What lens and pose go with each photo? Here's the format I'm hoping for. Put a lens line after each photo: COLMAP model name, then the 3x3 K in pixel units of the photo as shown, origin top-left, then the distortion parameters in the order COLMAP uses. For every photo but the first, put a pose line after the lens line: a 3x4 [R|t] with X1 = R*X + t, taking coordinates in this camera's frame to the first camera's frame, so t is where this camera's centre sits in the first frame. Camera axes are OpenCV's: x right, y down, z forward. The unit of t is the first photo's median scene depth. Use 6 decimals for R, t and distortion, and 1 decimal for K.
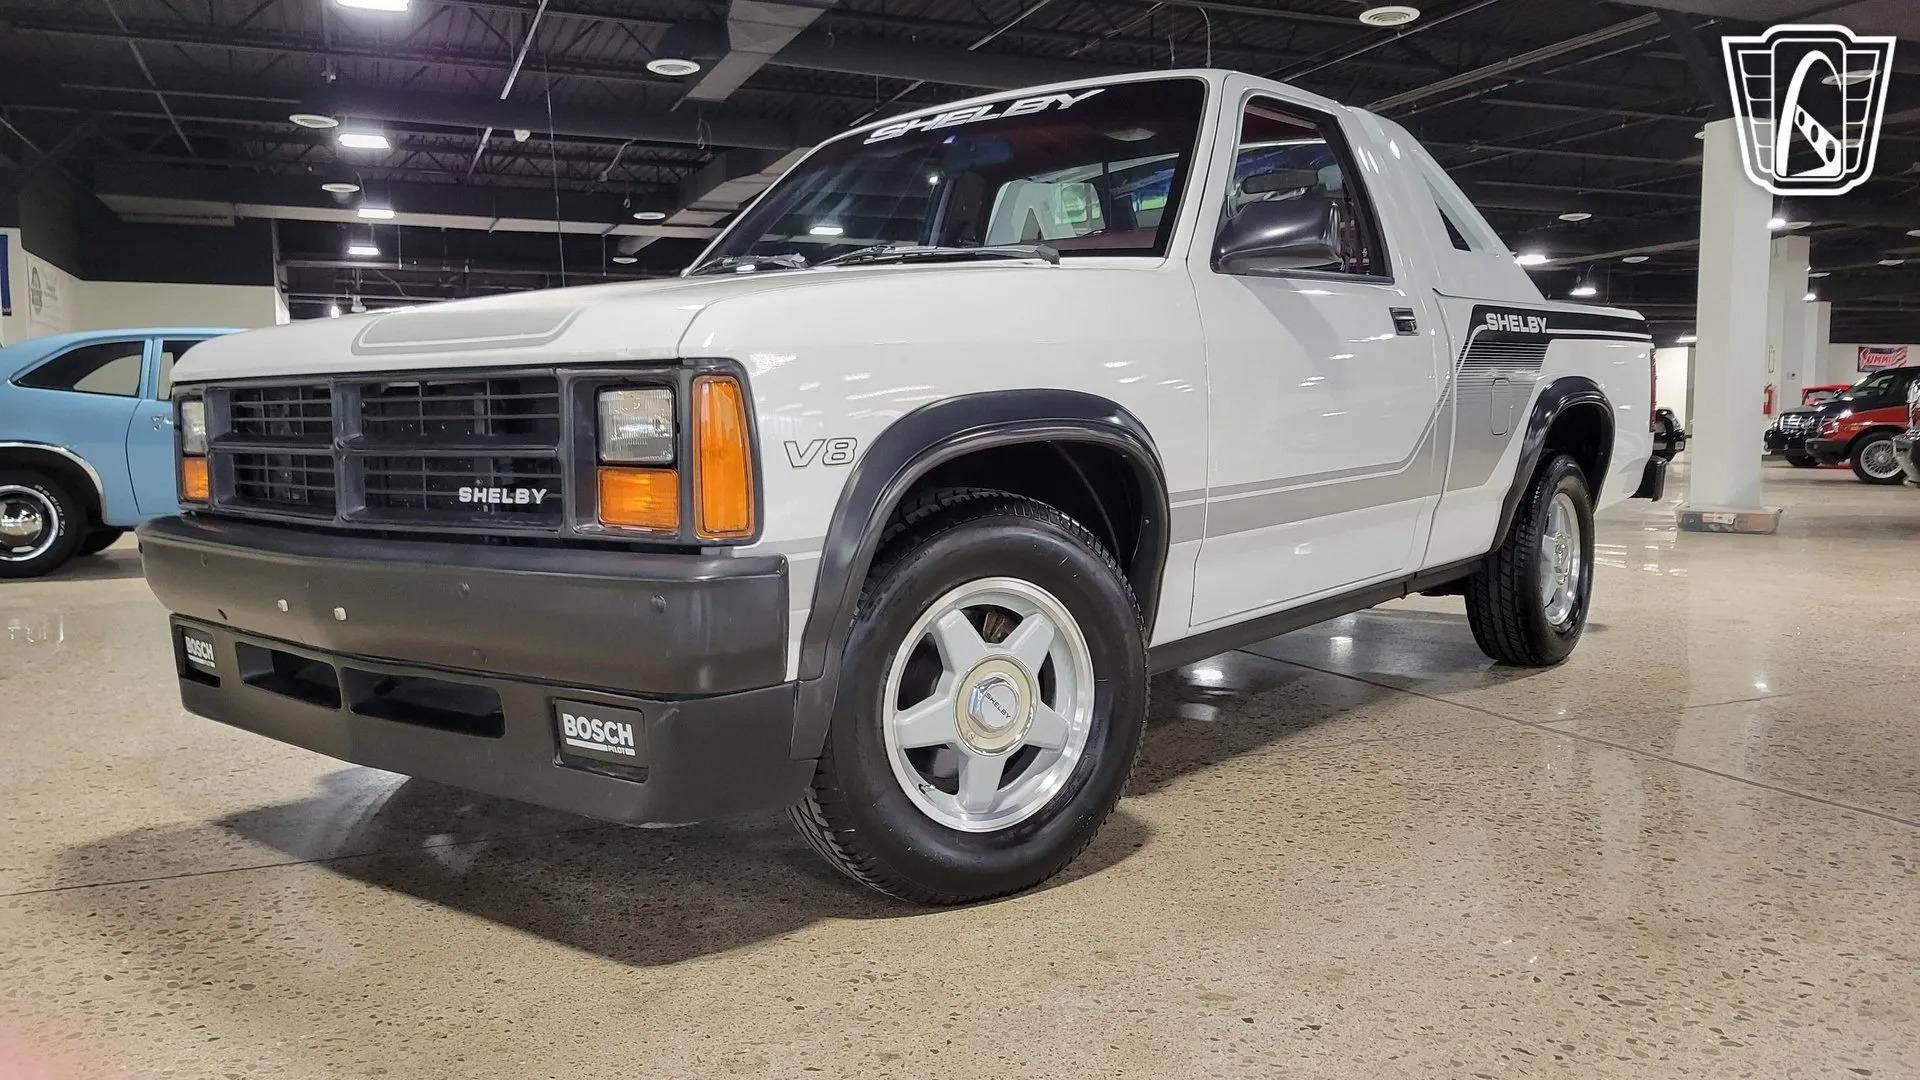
lens RADIAL K [[1435.7, 0, 951.5], [0, 1435.7, 540.9], [0, 0, 1]] dist [0.052741, -0.036369]
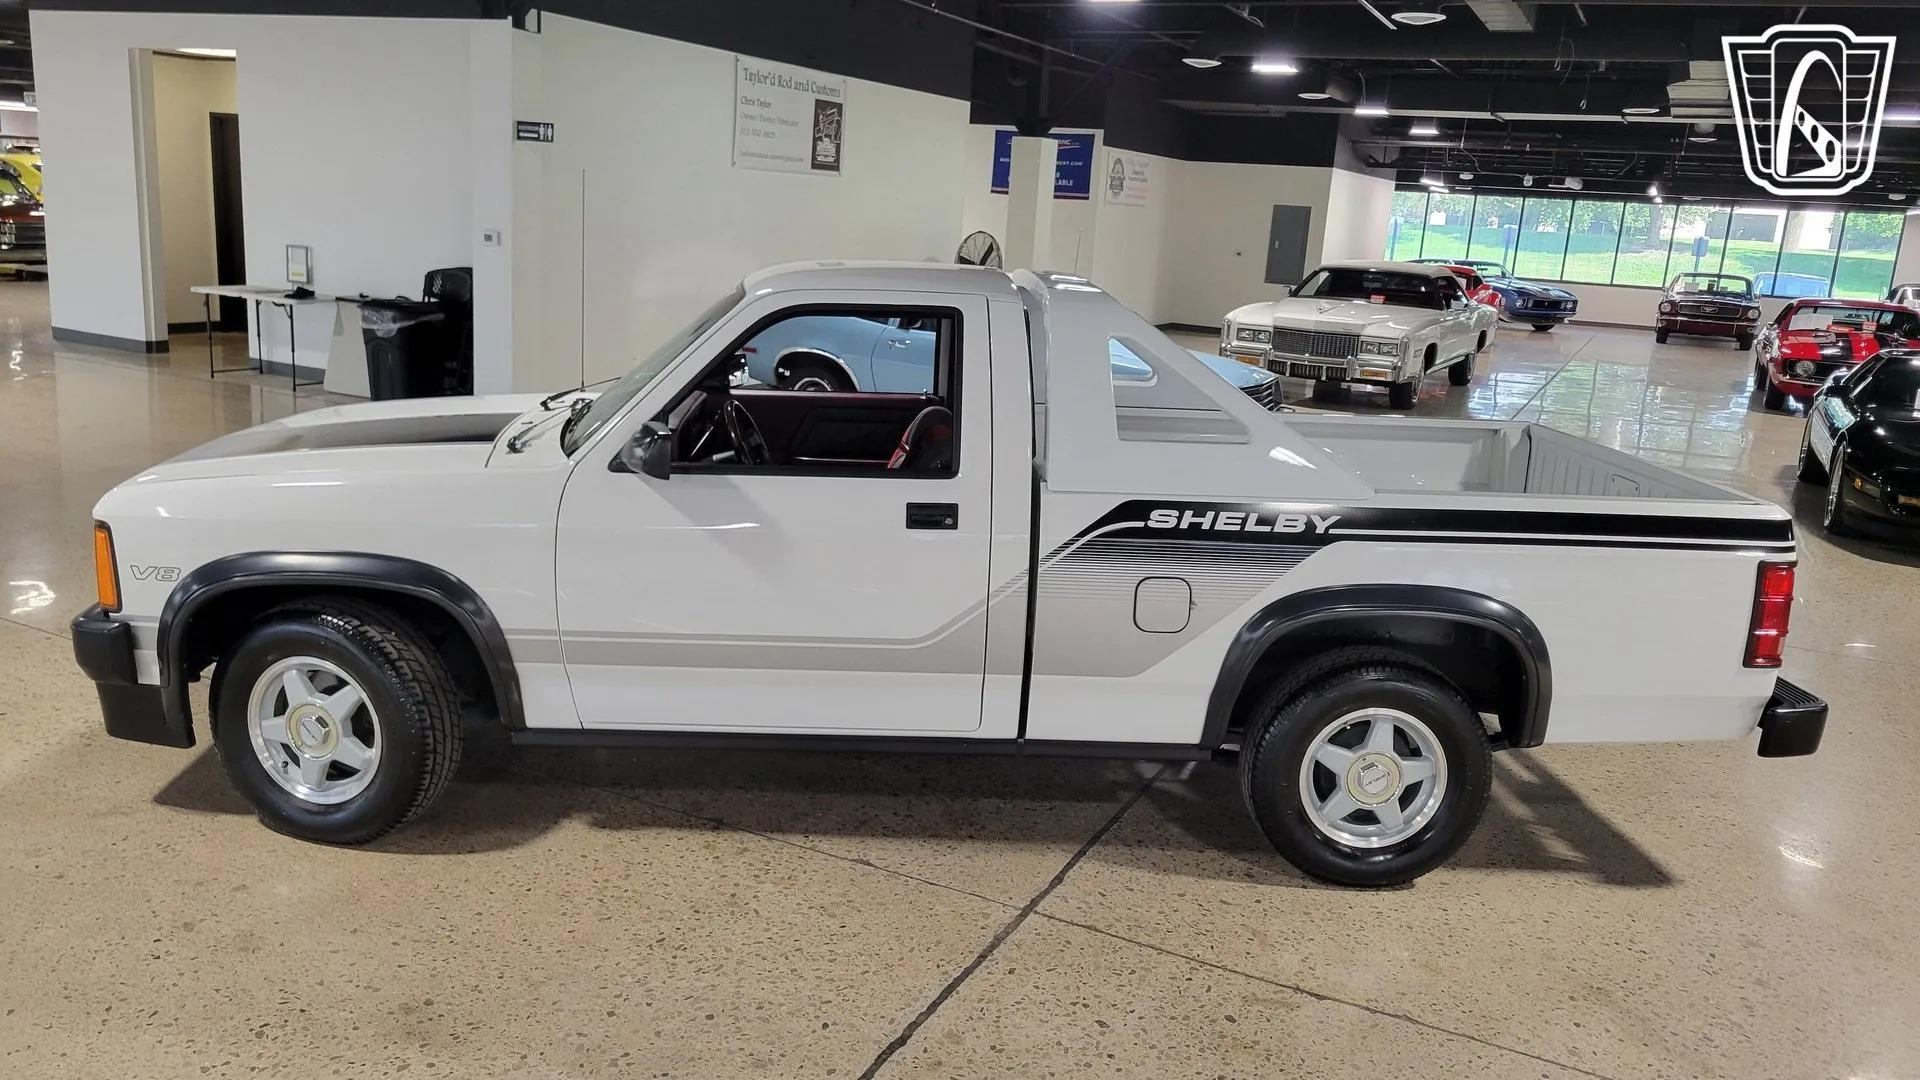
lens RADIAL K [[1454.0, 0, 955.4], [0, 1454.0, 515.8], [0, 0, 1]] dist [0.041473, -0.008098]
pose [[0.662466, 0.207973, -0.719643, 1.652756], [-0.133246, 0.978082, 0.160001, -0.488306], [0.737146, -0.010106, 0.675658, 0.393389]]
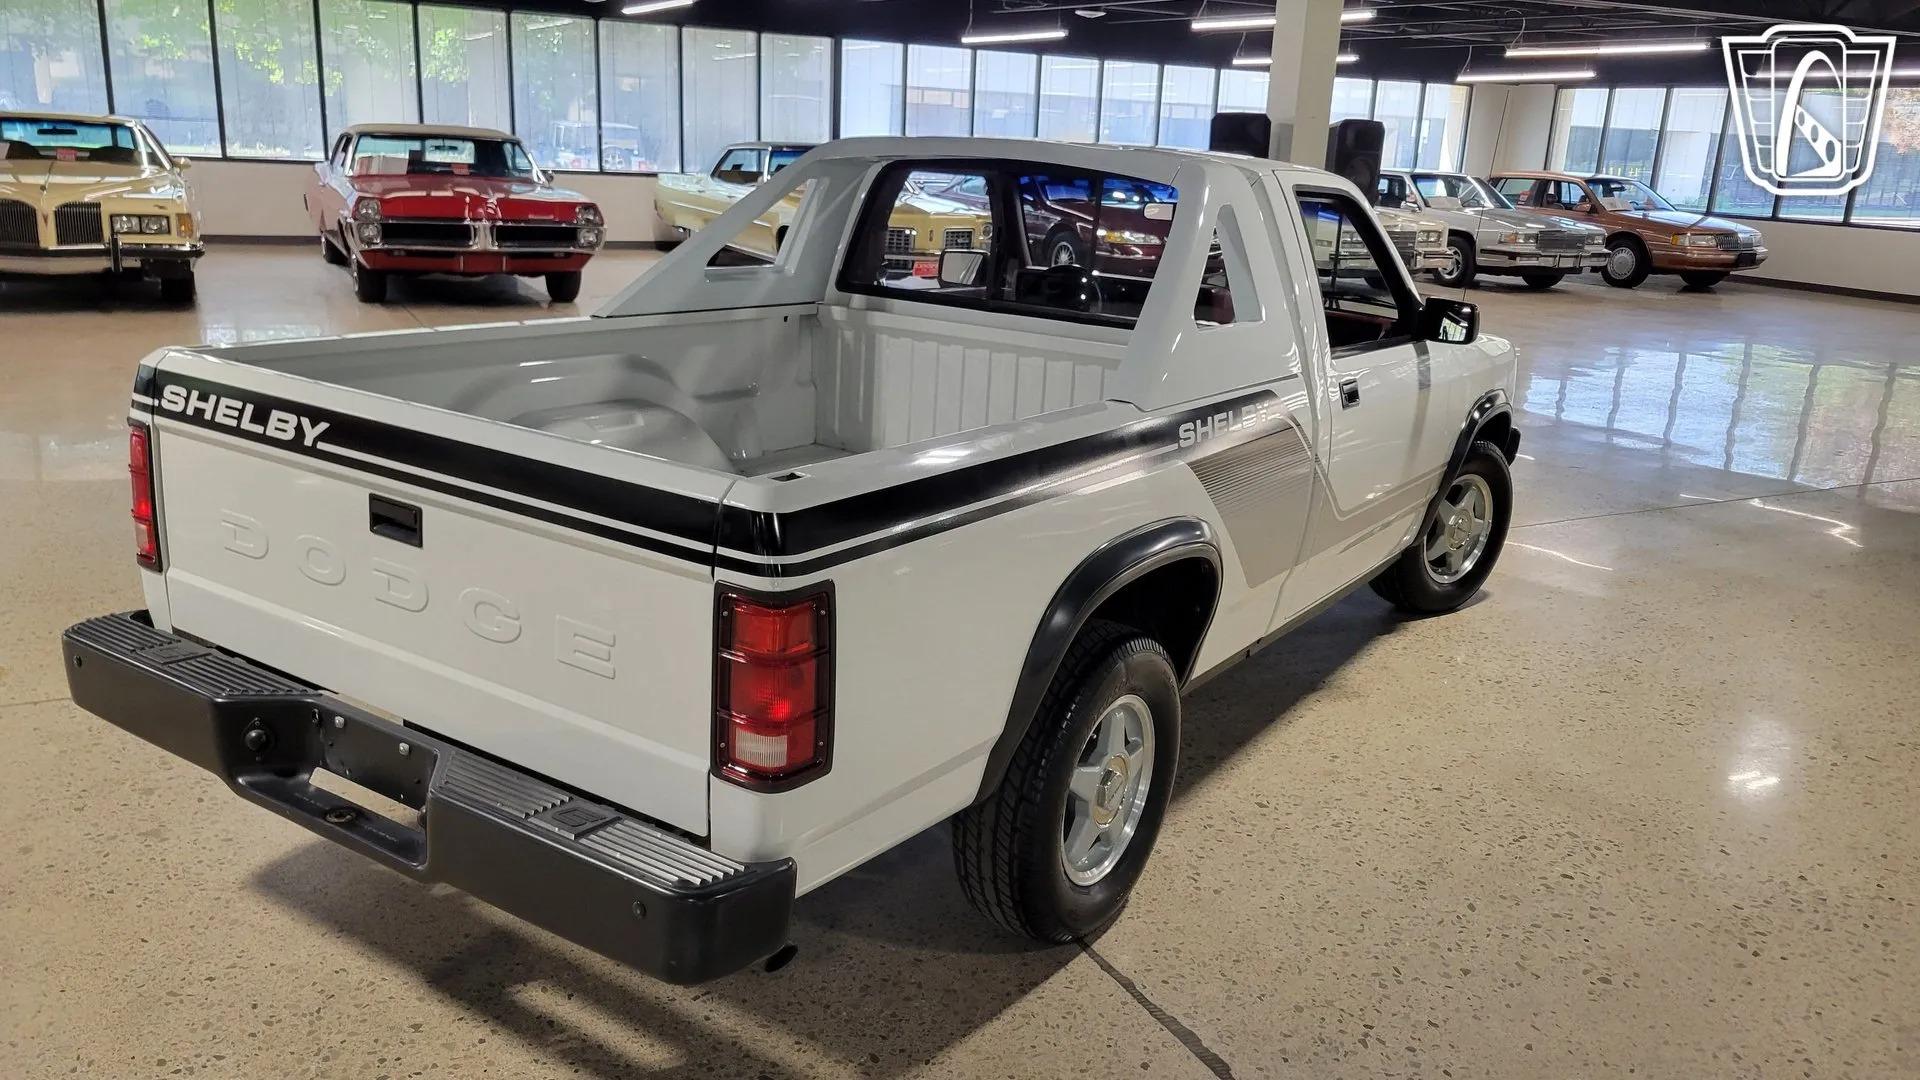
lens RADIAL K [[1449.2, 0, 970.0], [0, 1449.2, 521.0], [0, 0, 1]] dist [0.048461, -0.022848]
pose [[-0.994535, -0.015669, -0.103225, 0.511387], [-0.050224, 0.938570, 0.341416, -0.667607], [0.091534, 0.344734, -0.934227, 3.485000]]
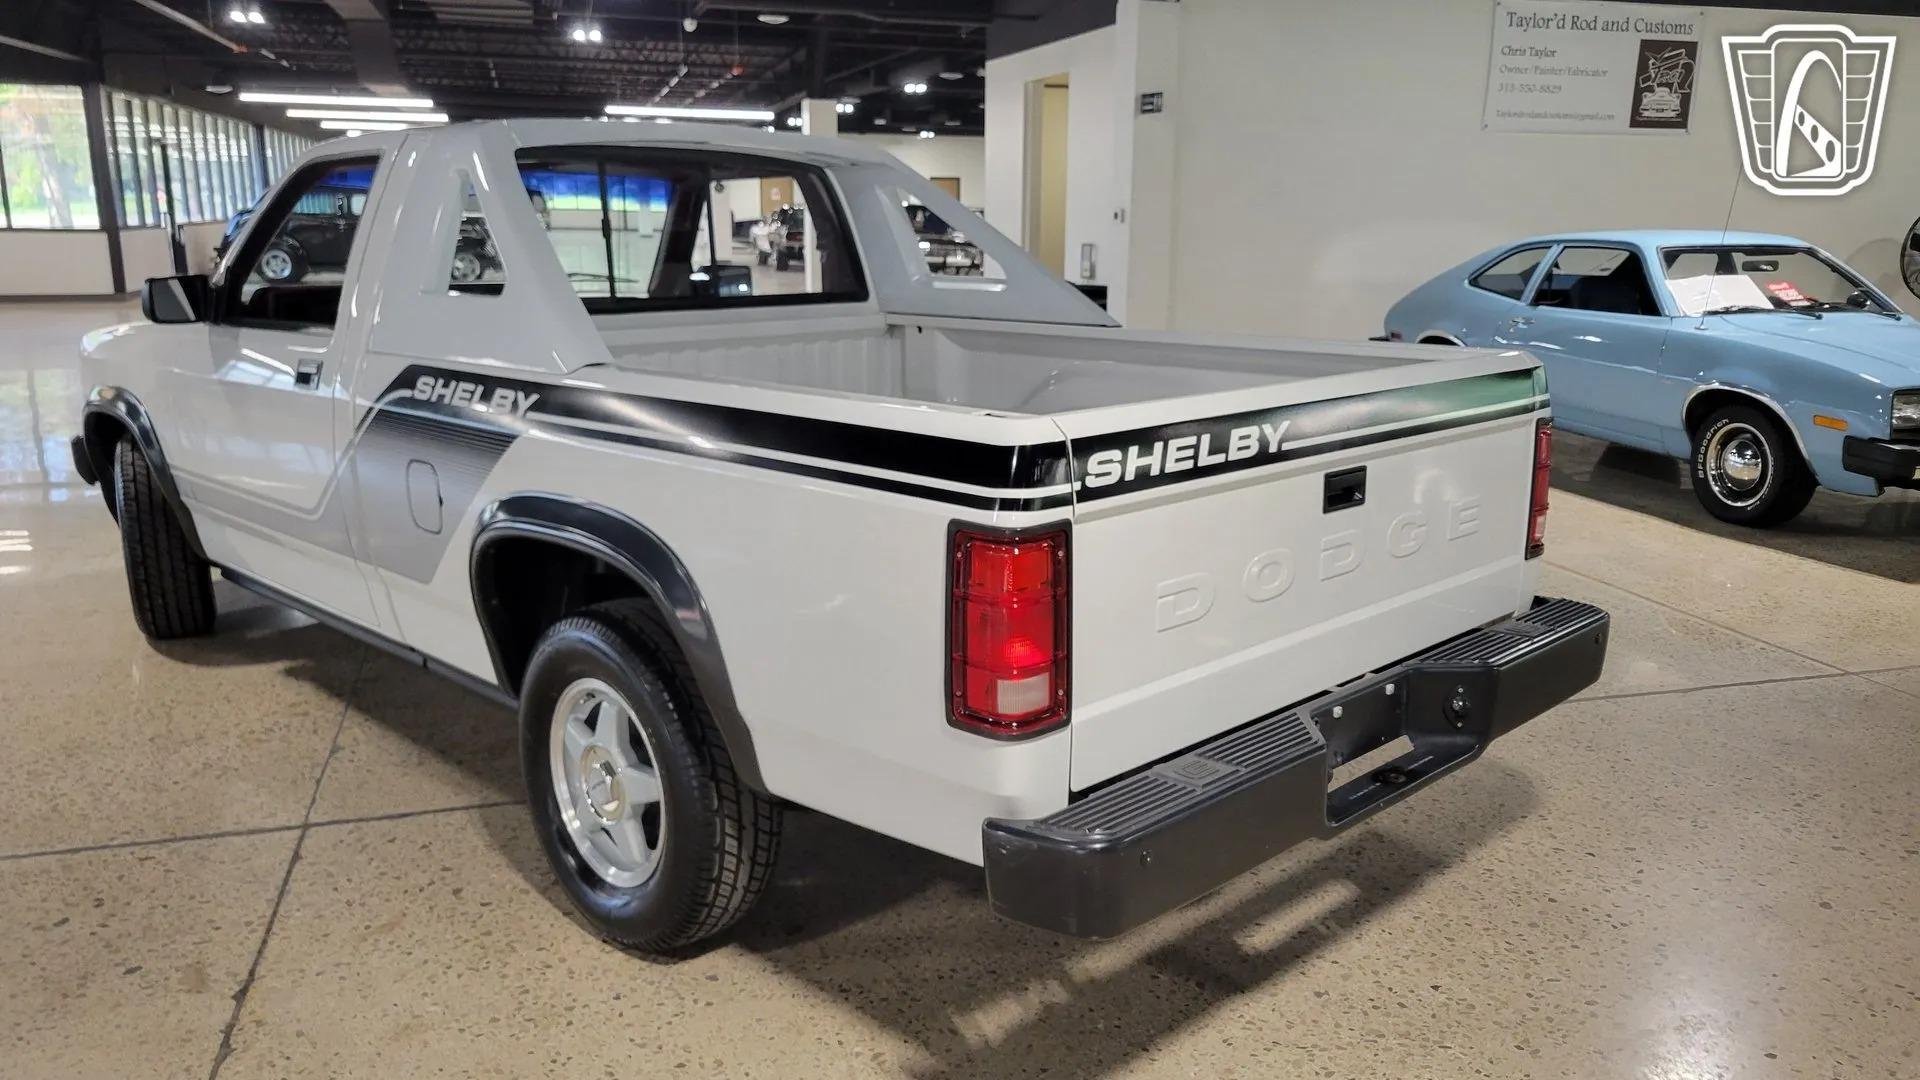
lens RADIAL K [[1458.5, 0, 979.5], [0, 1458.5, 545.5], [0, 0, 1]] dist [0.045761, -0.031386]
pose [[-0.096858, 0.233308, -0.967567, 1.894257], [-0.095817, 0.965437, 0.242386, -0.485839], [0.990675, 0.116187, -0.071156, 2.282719]]
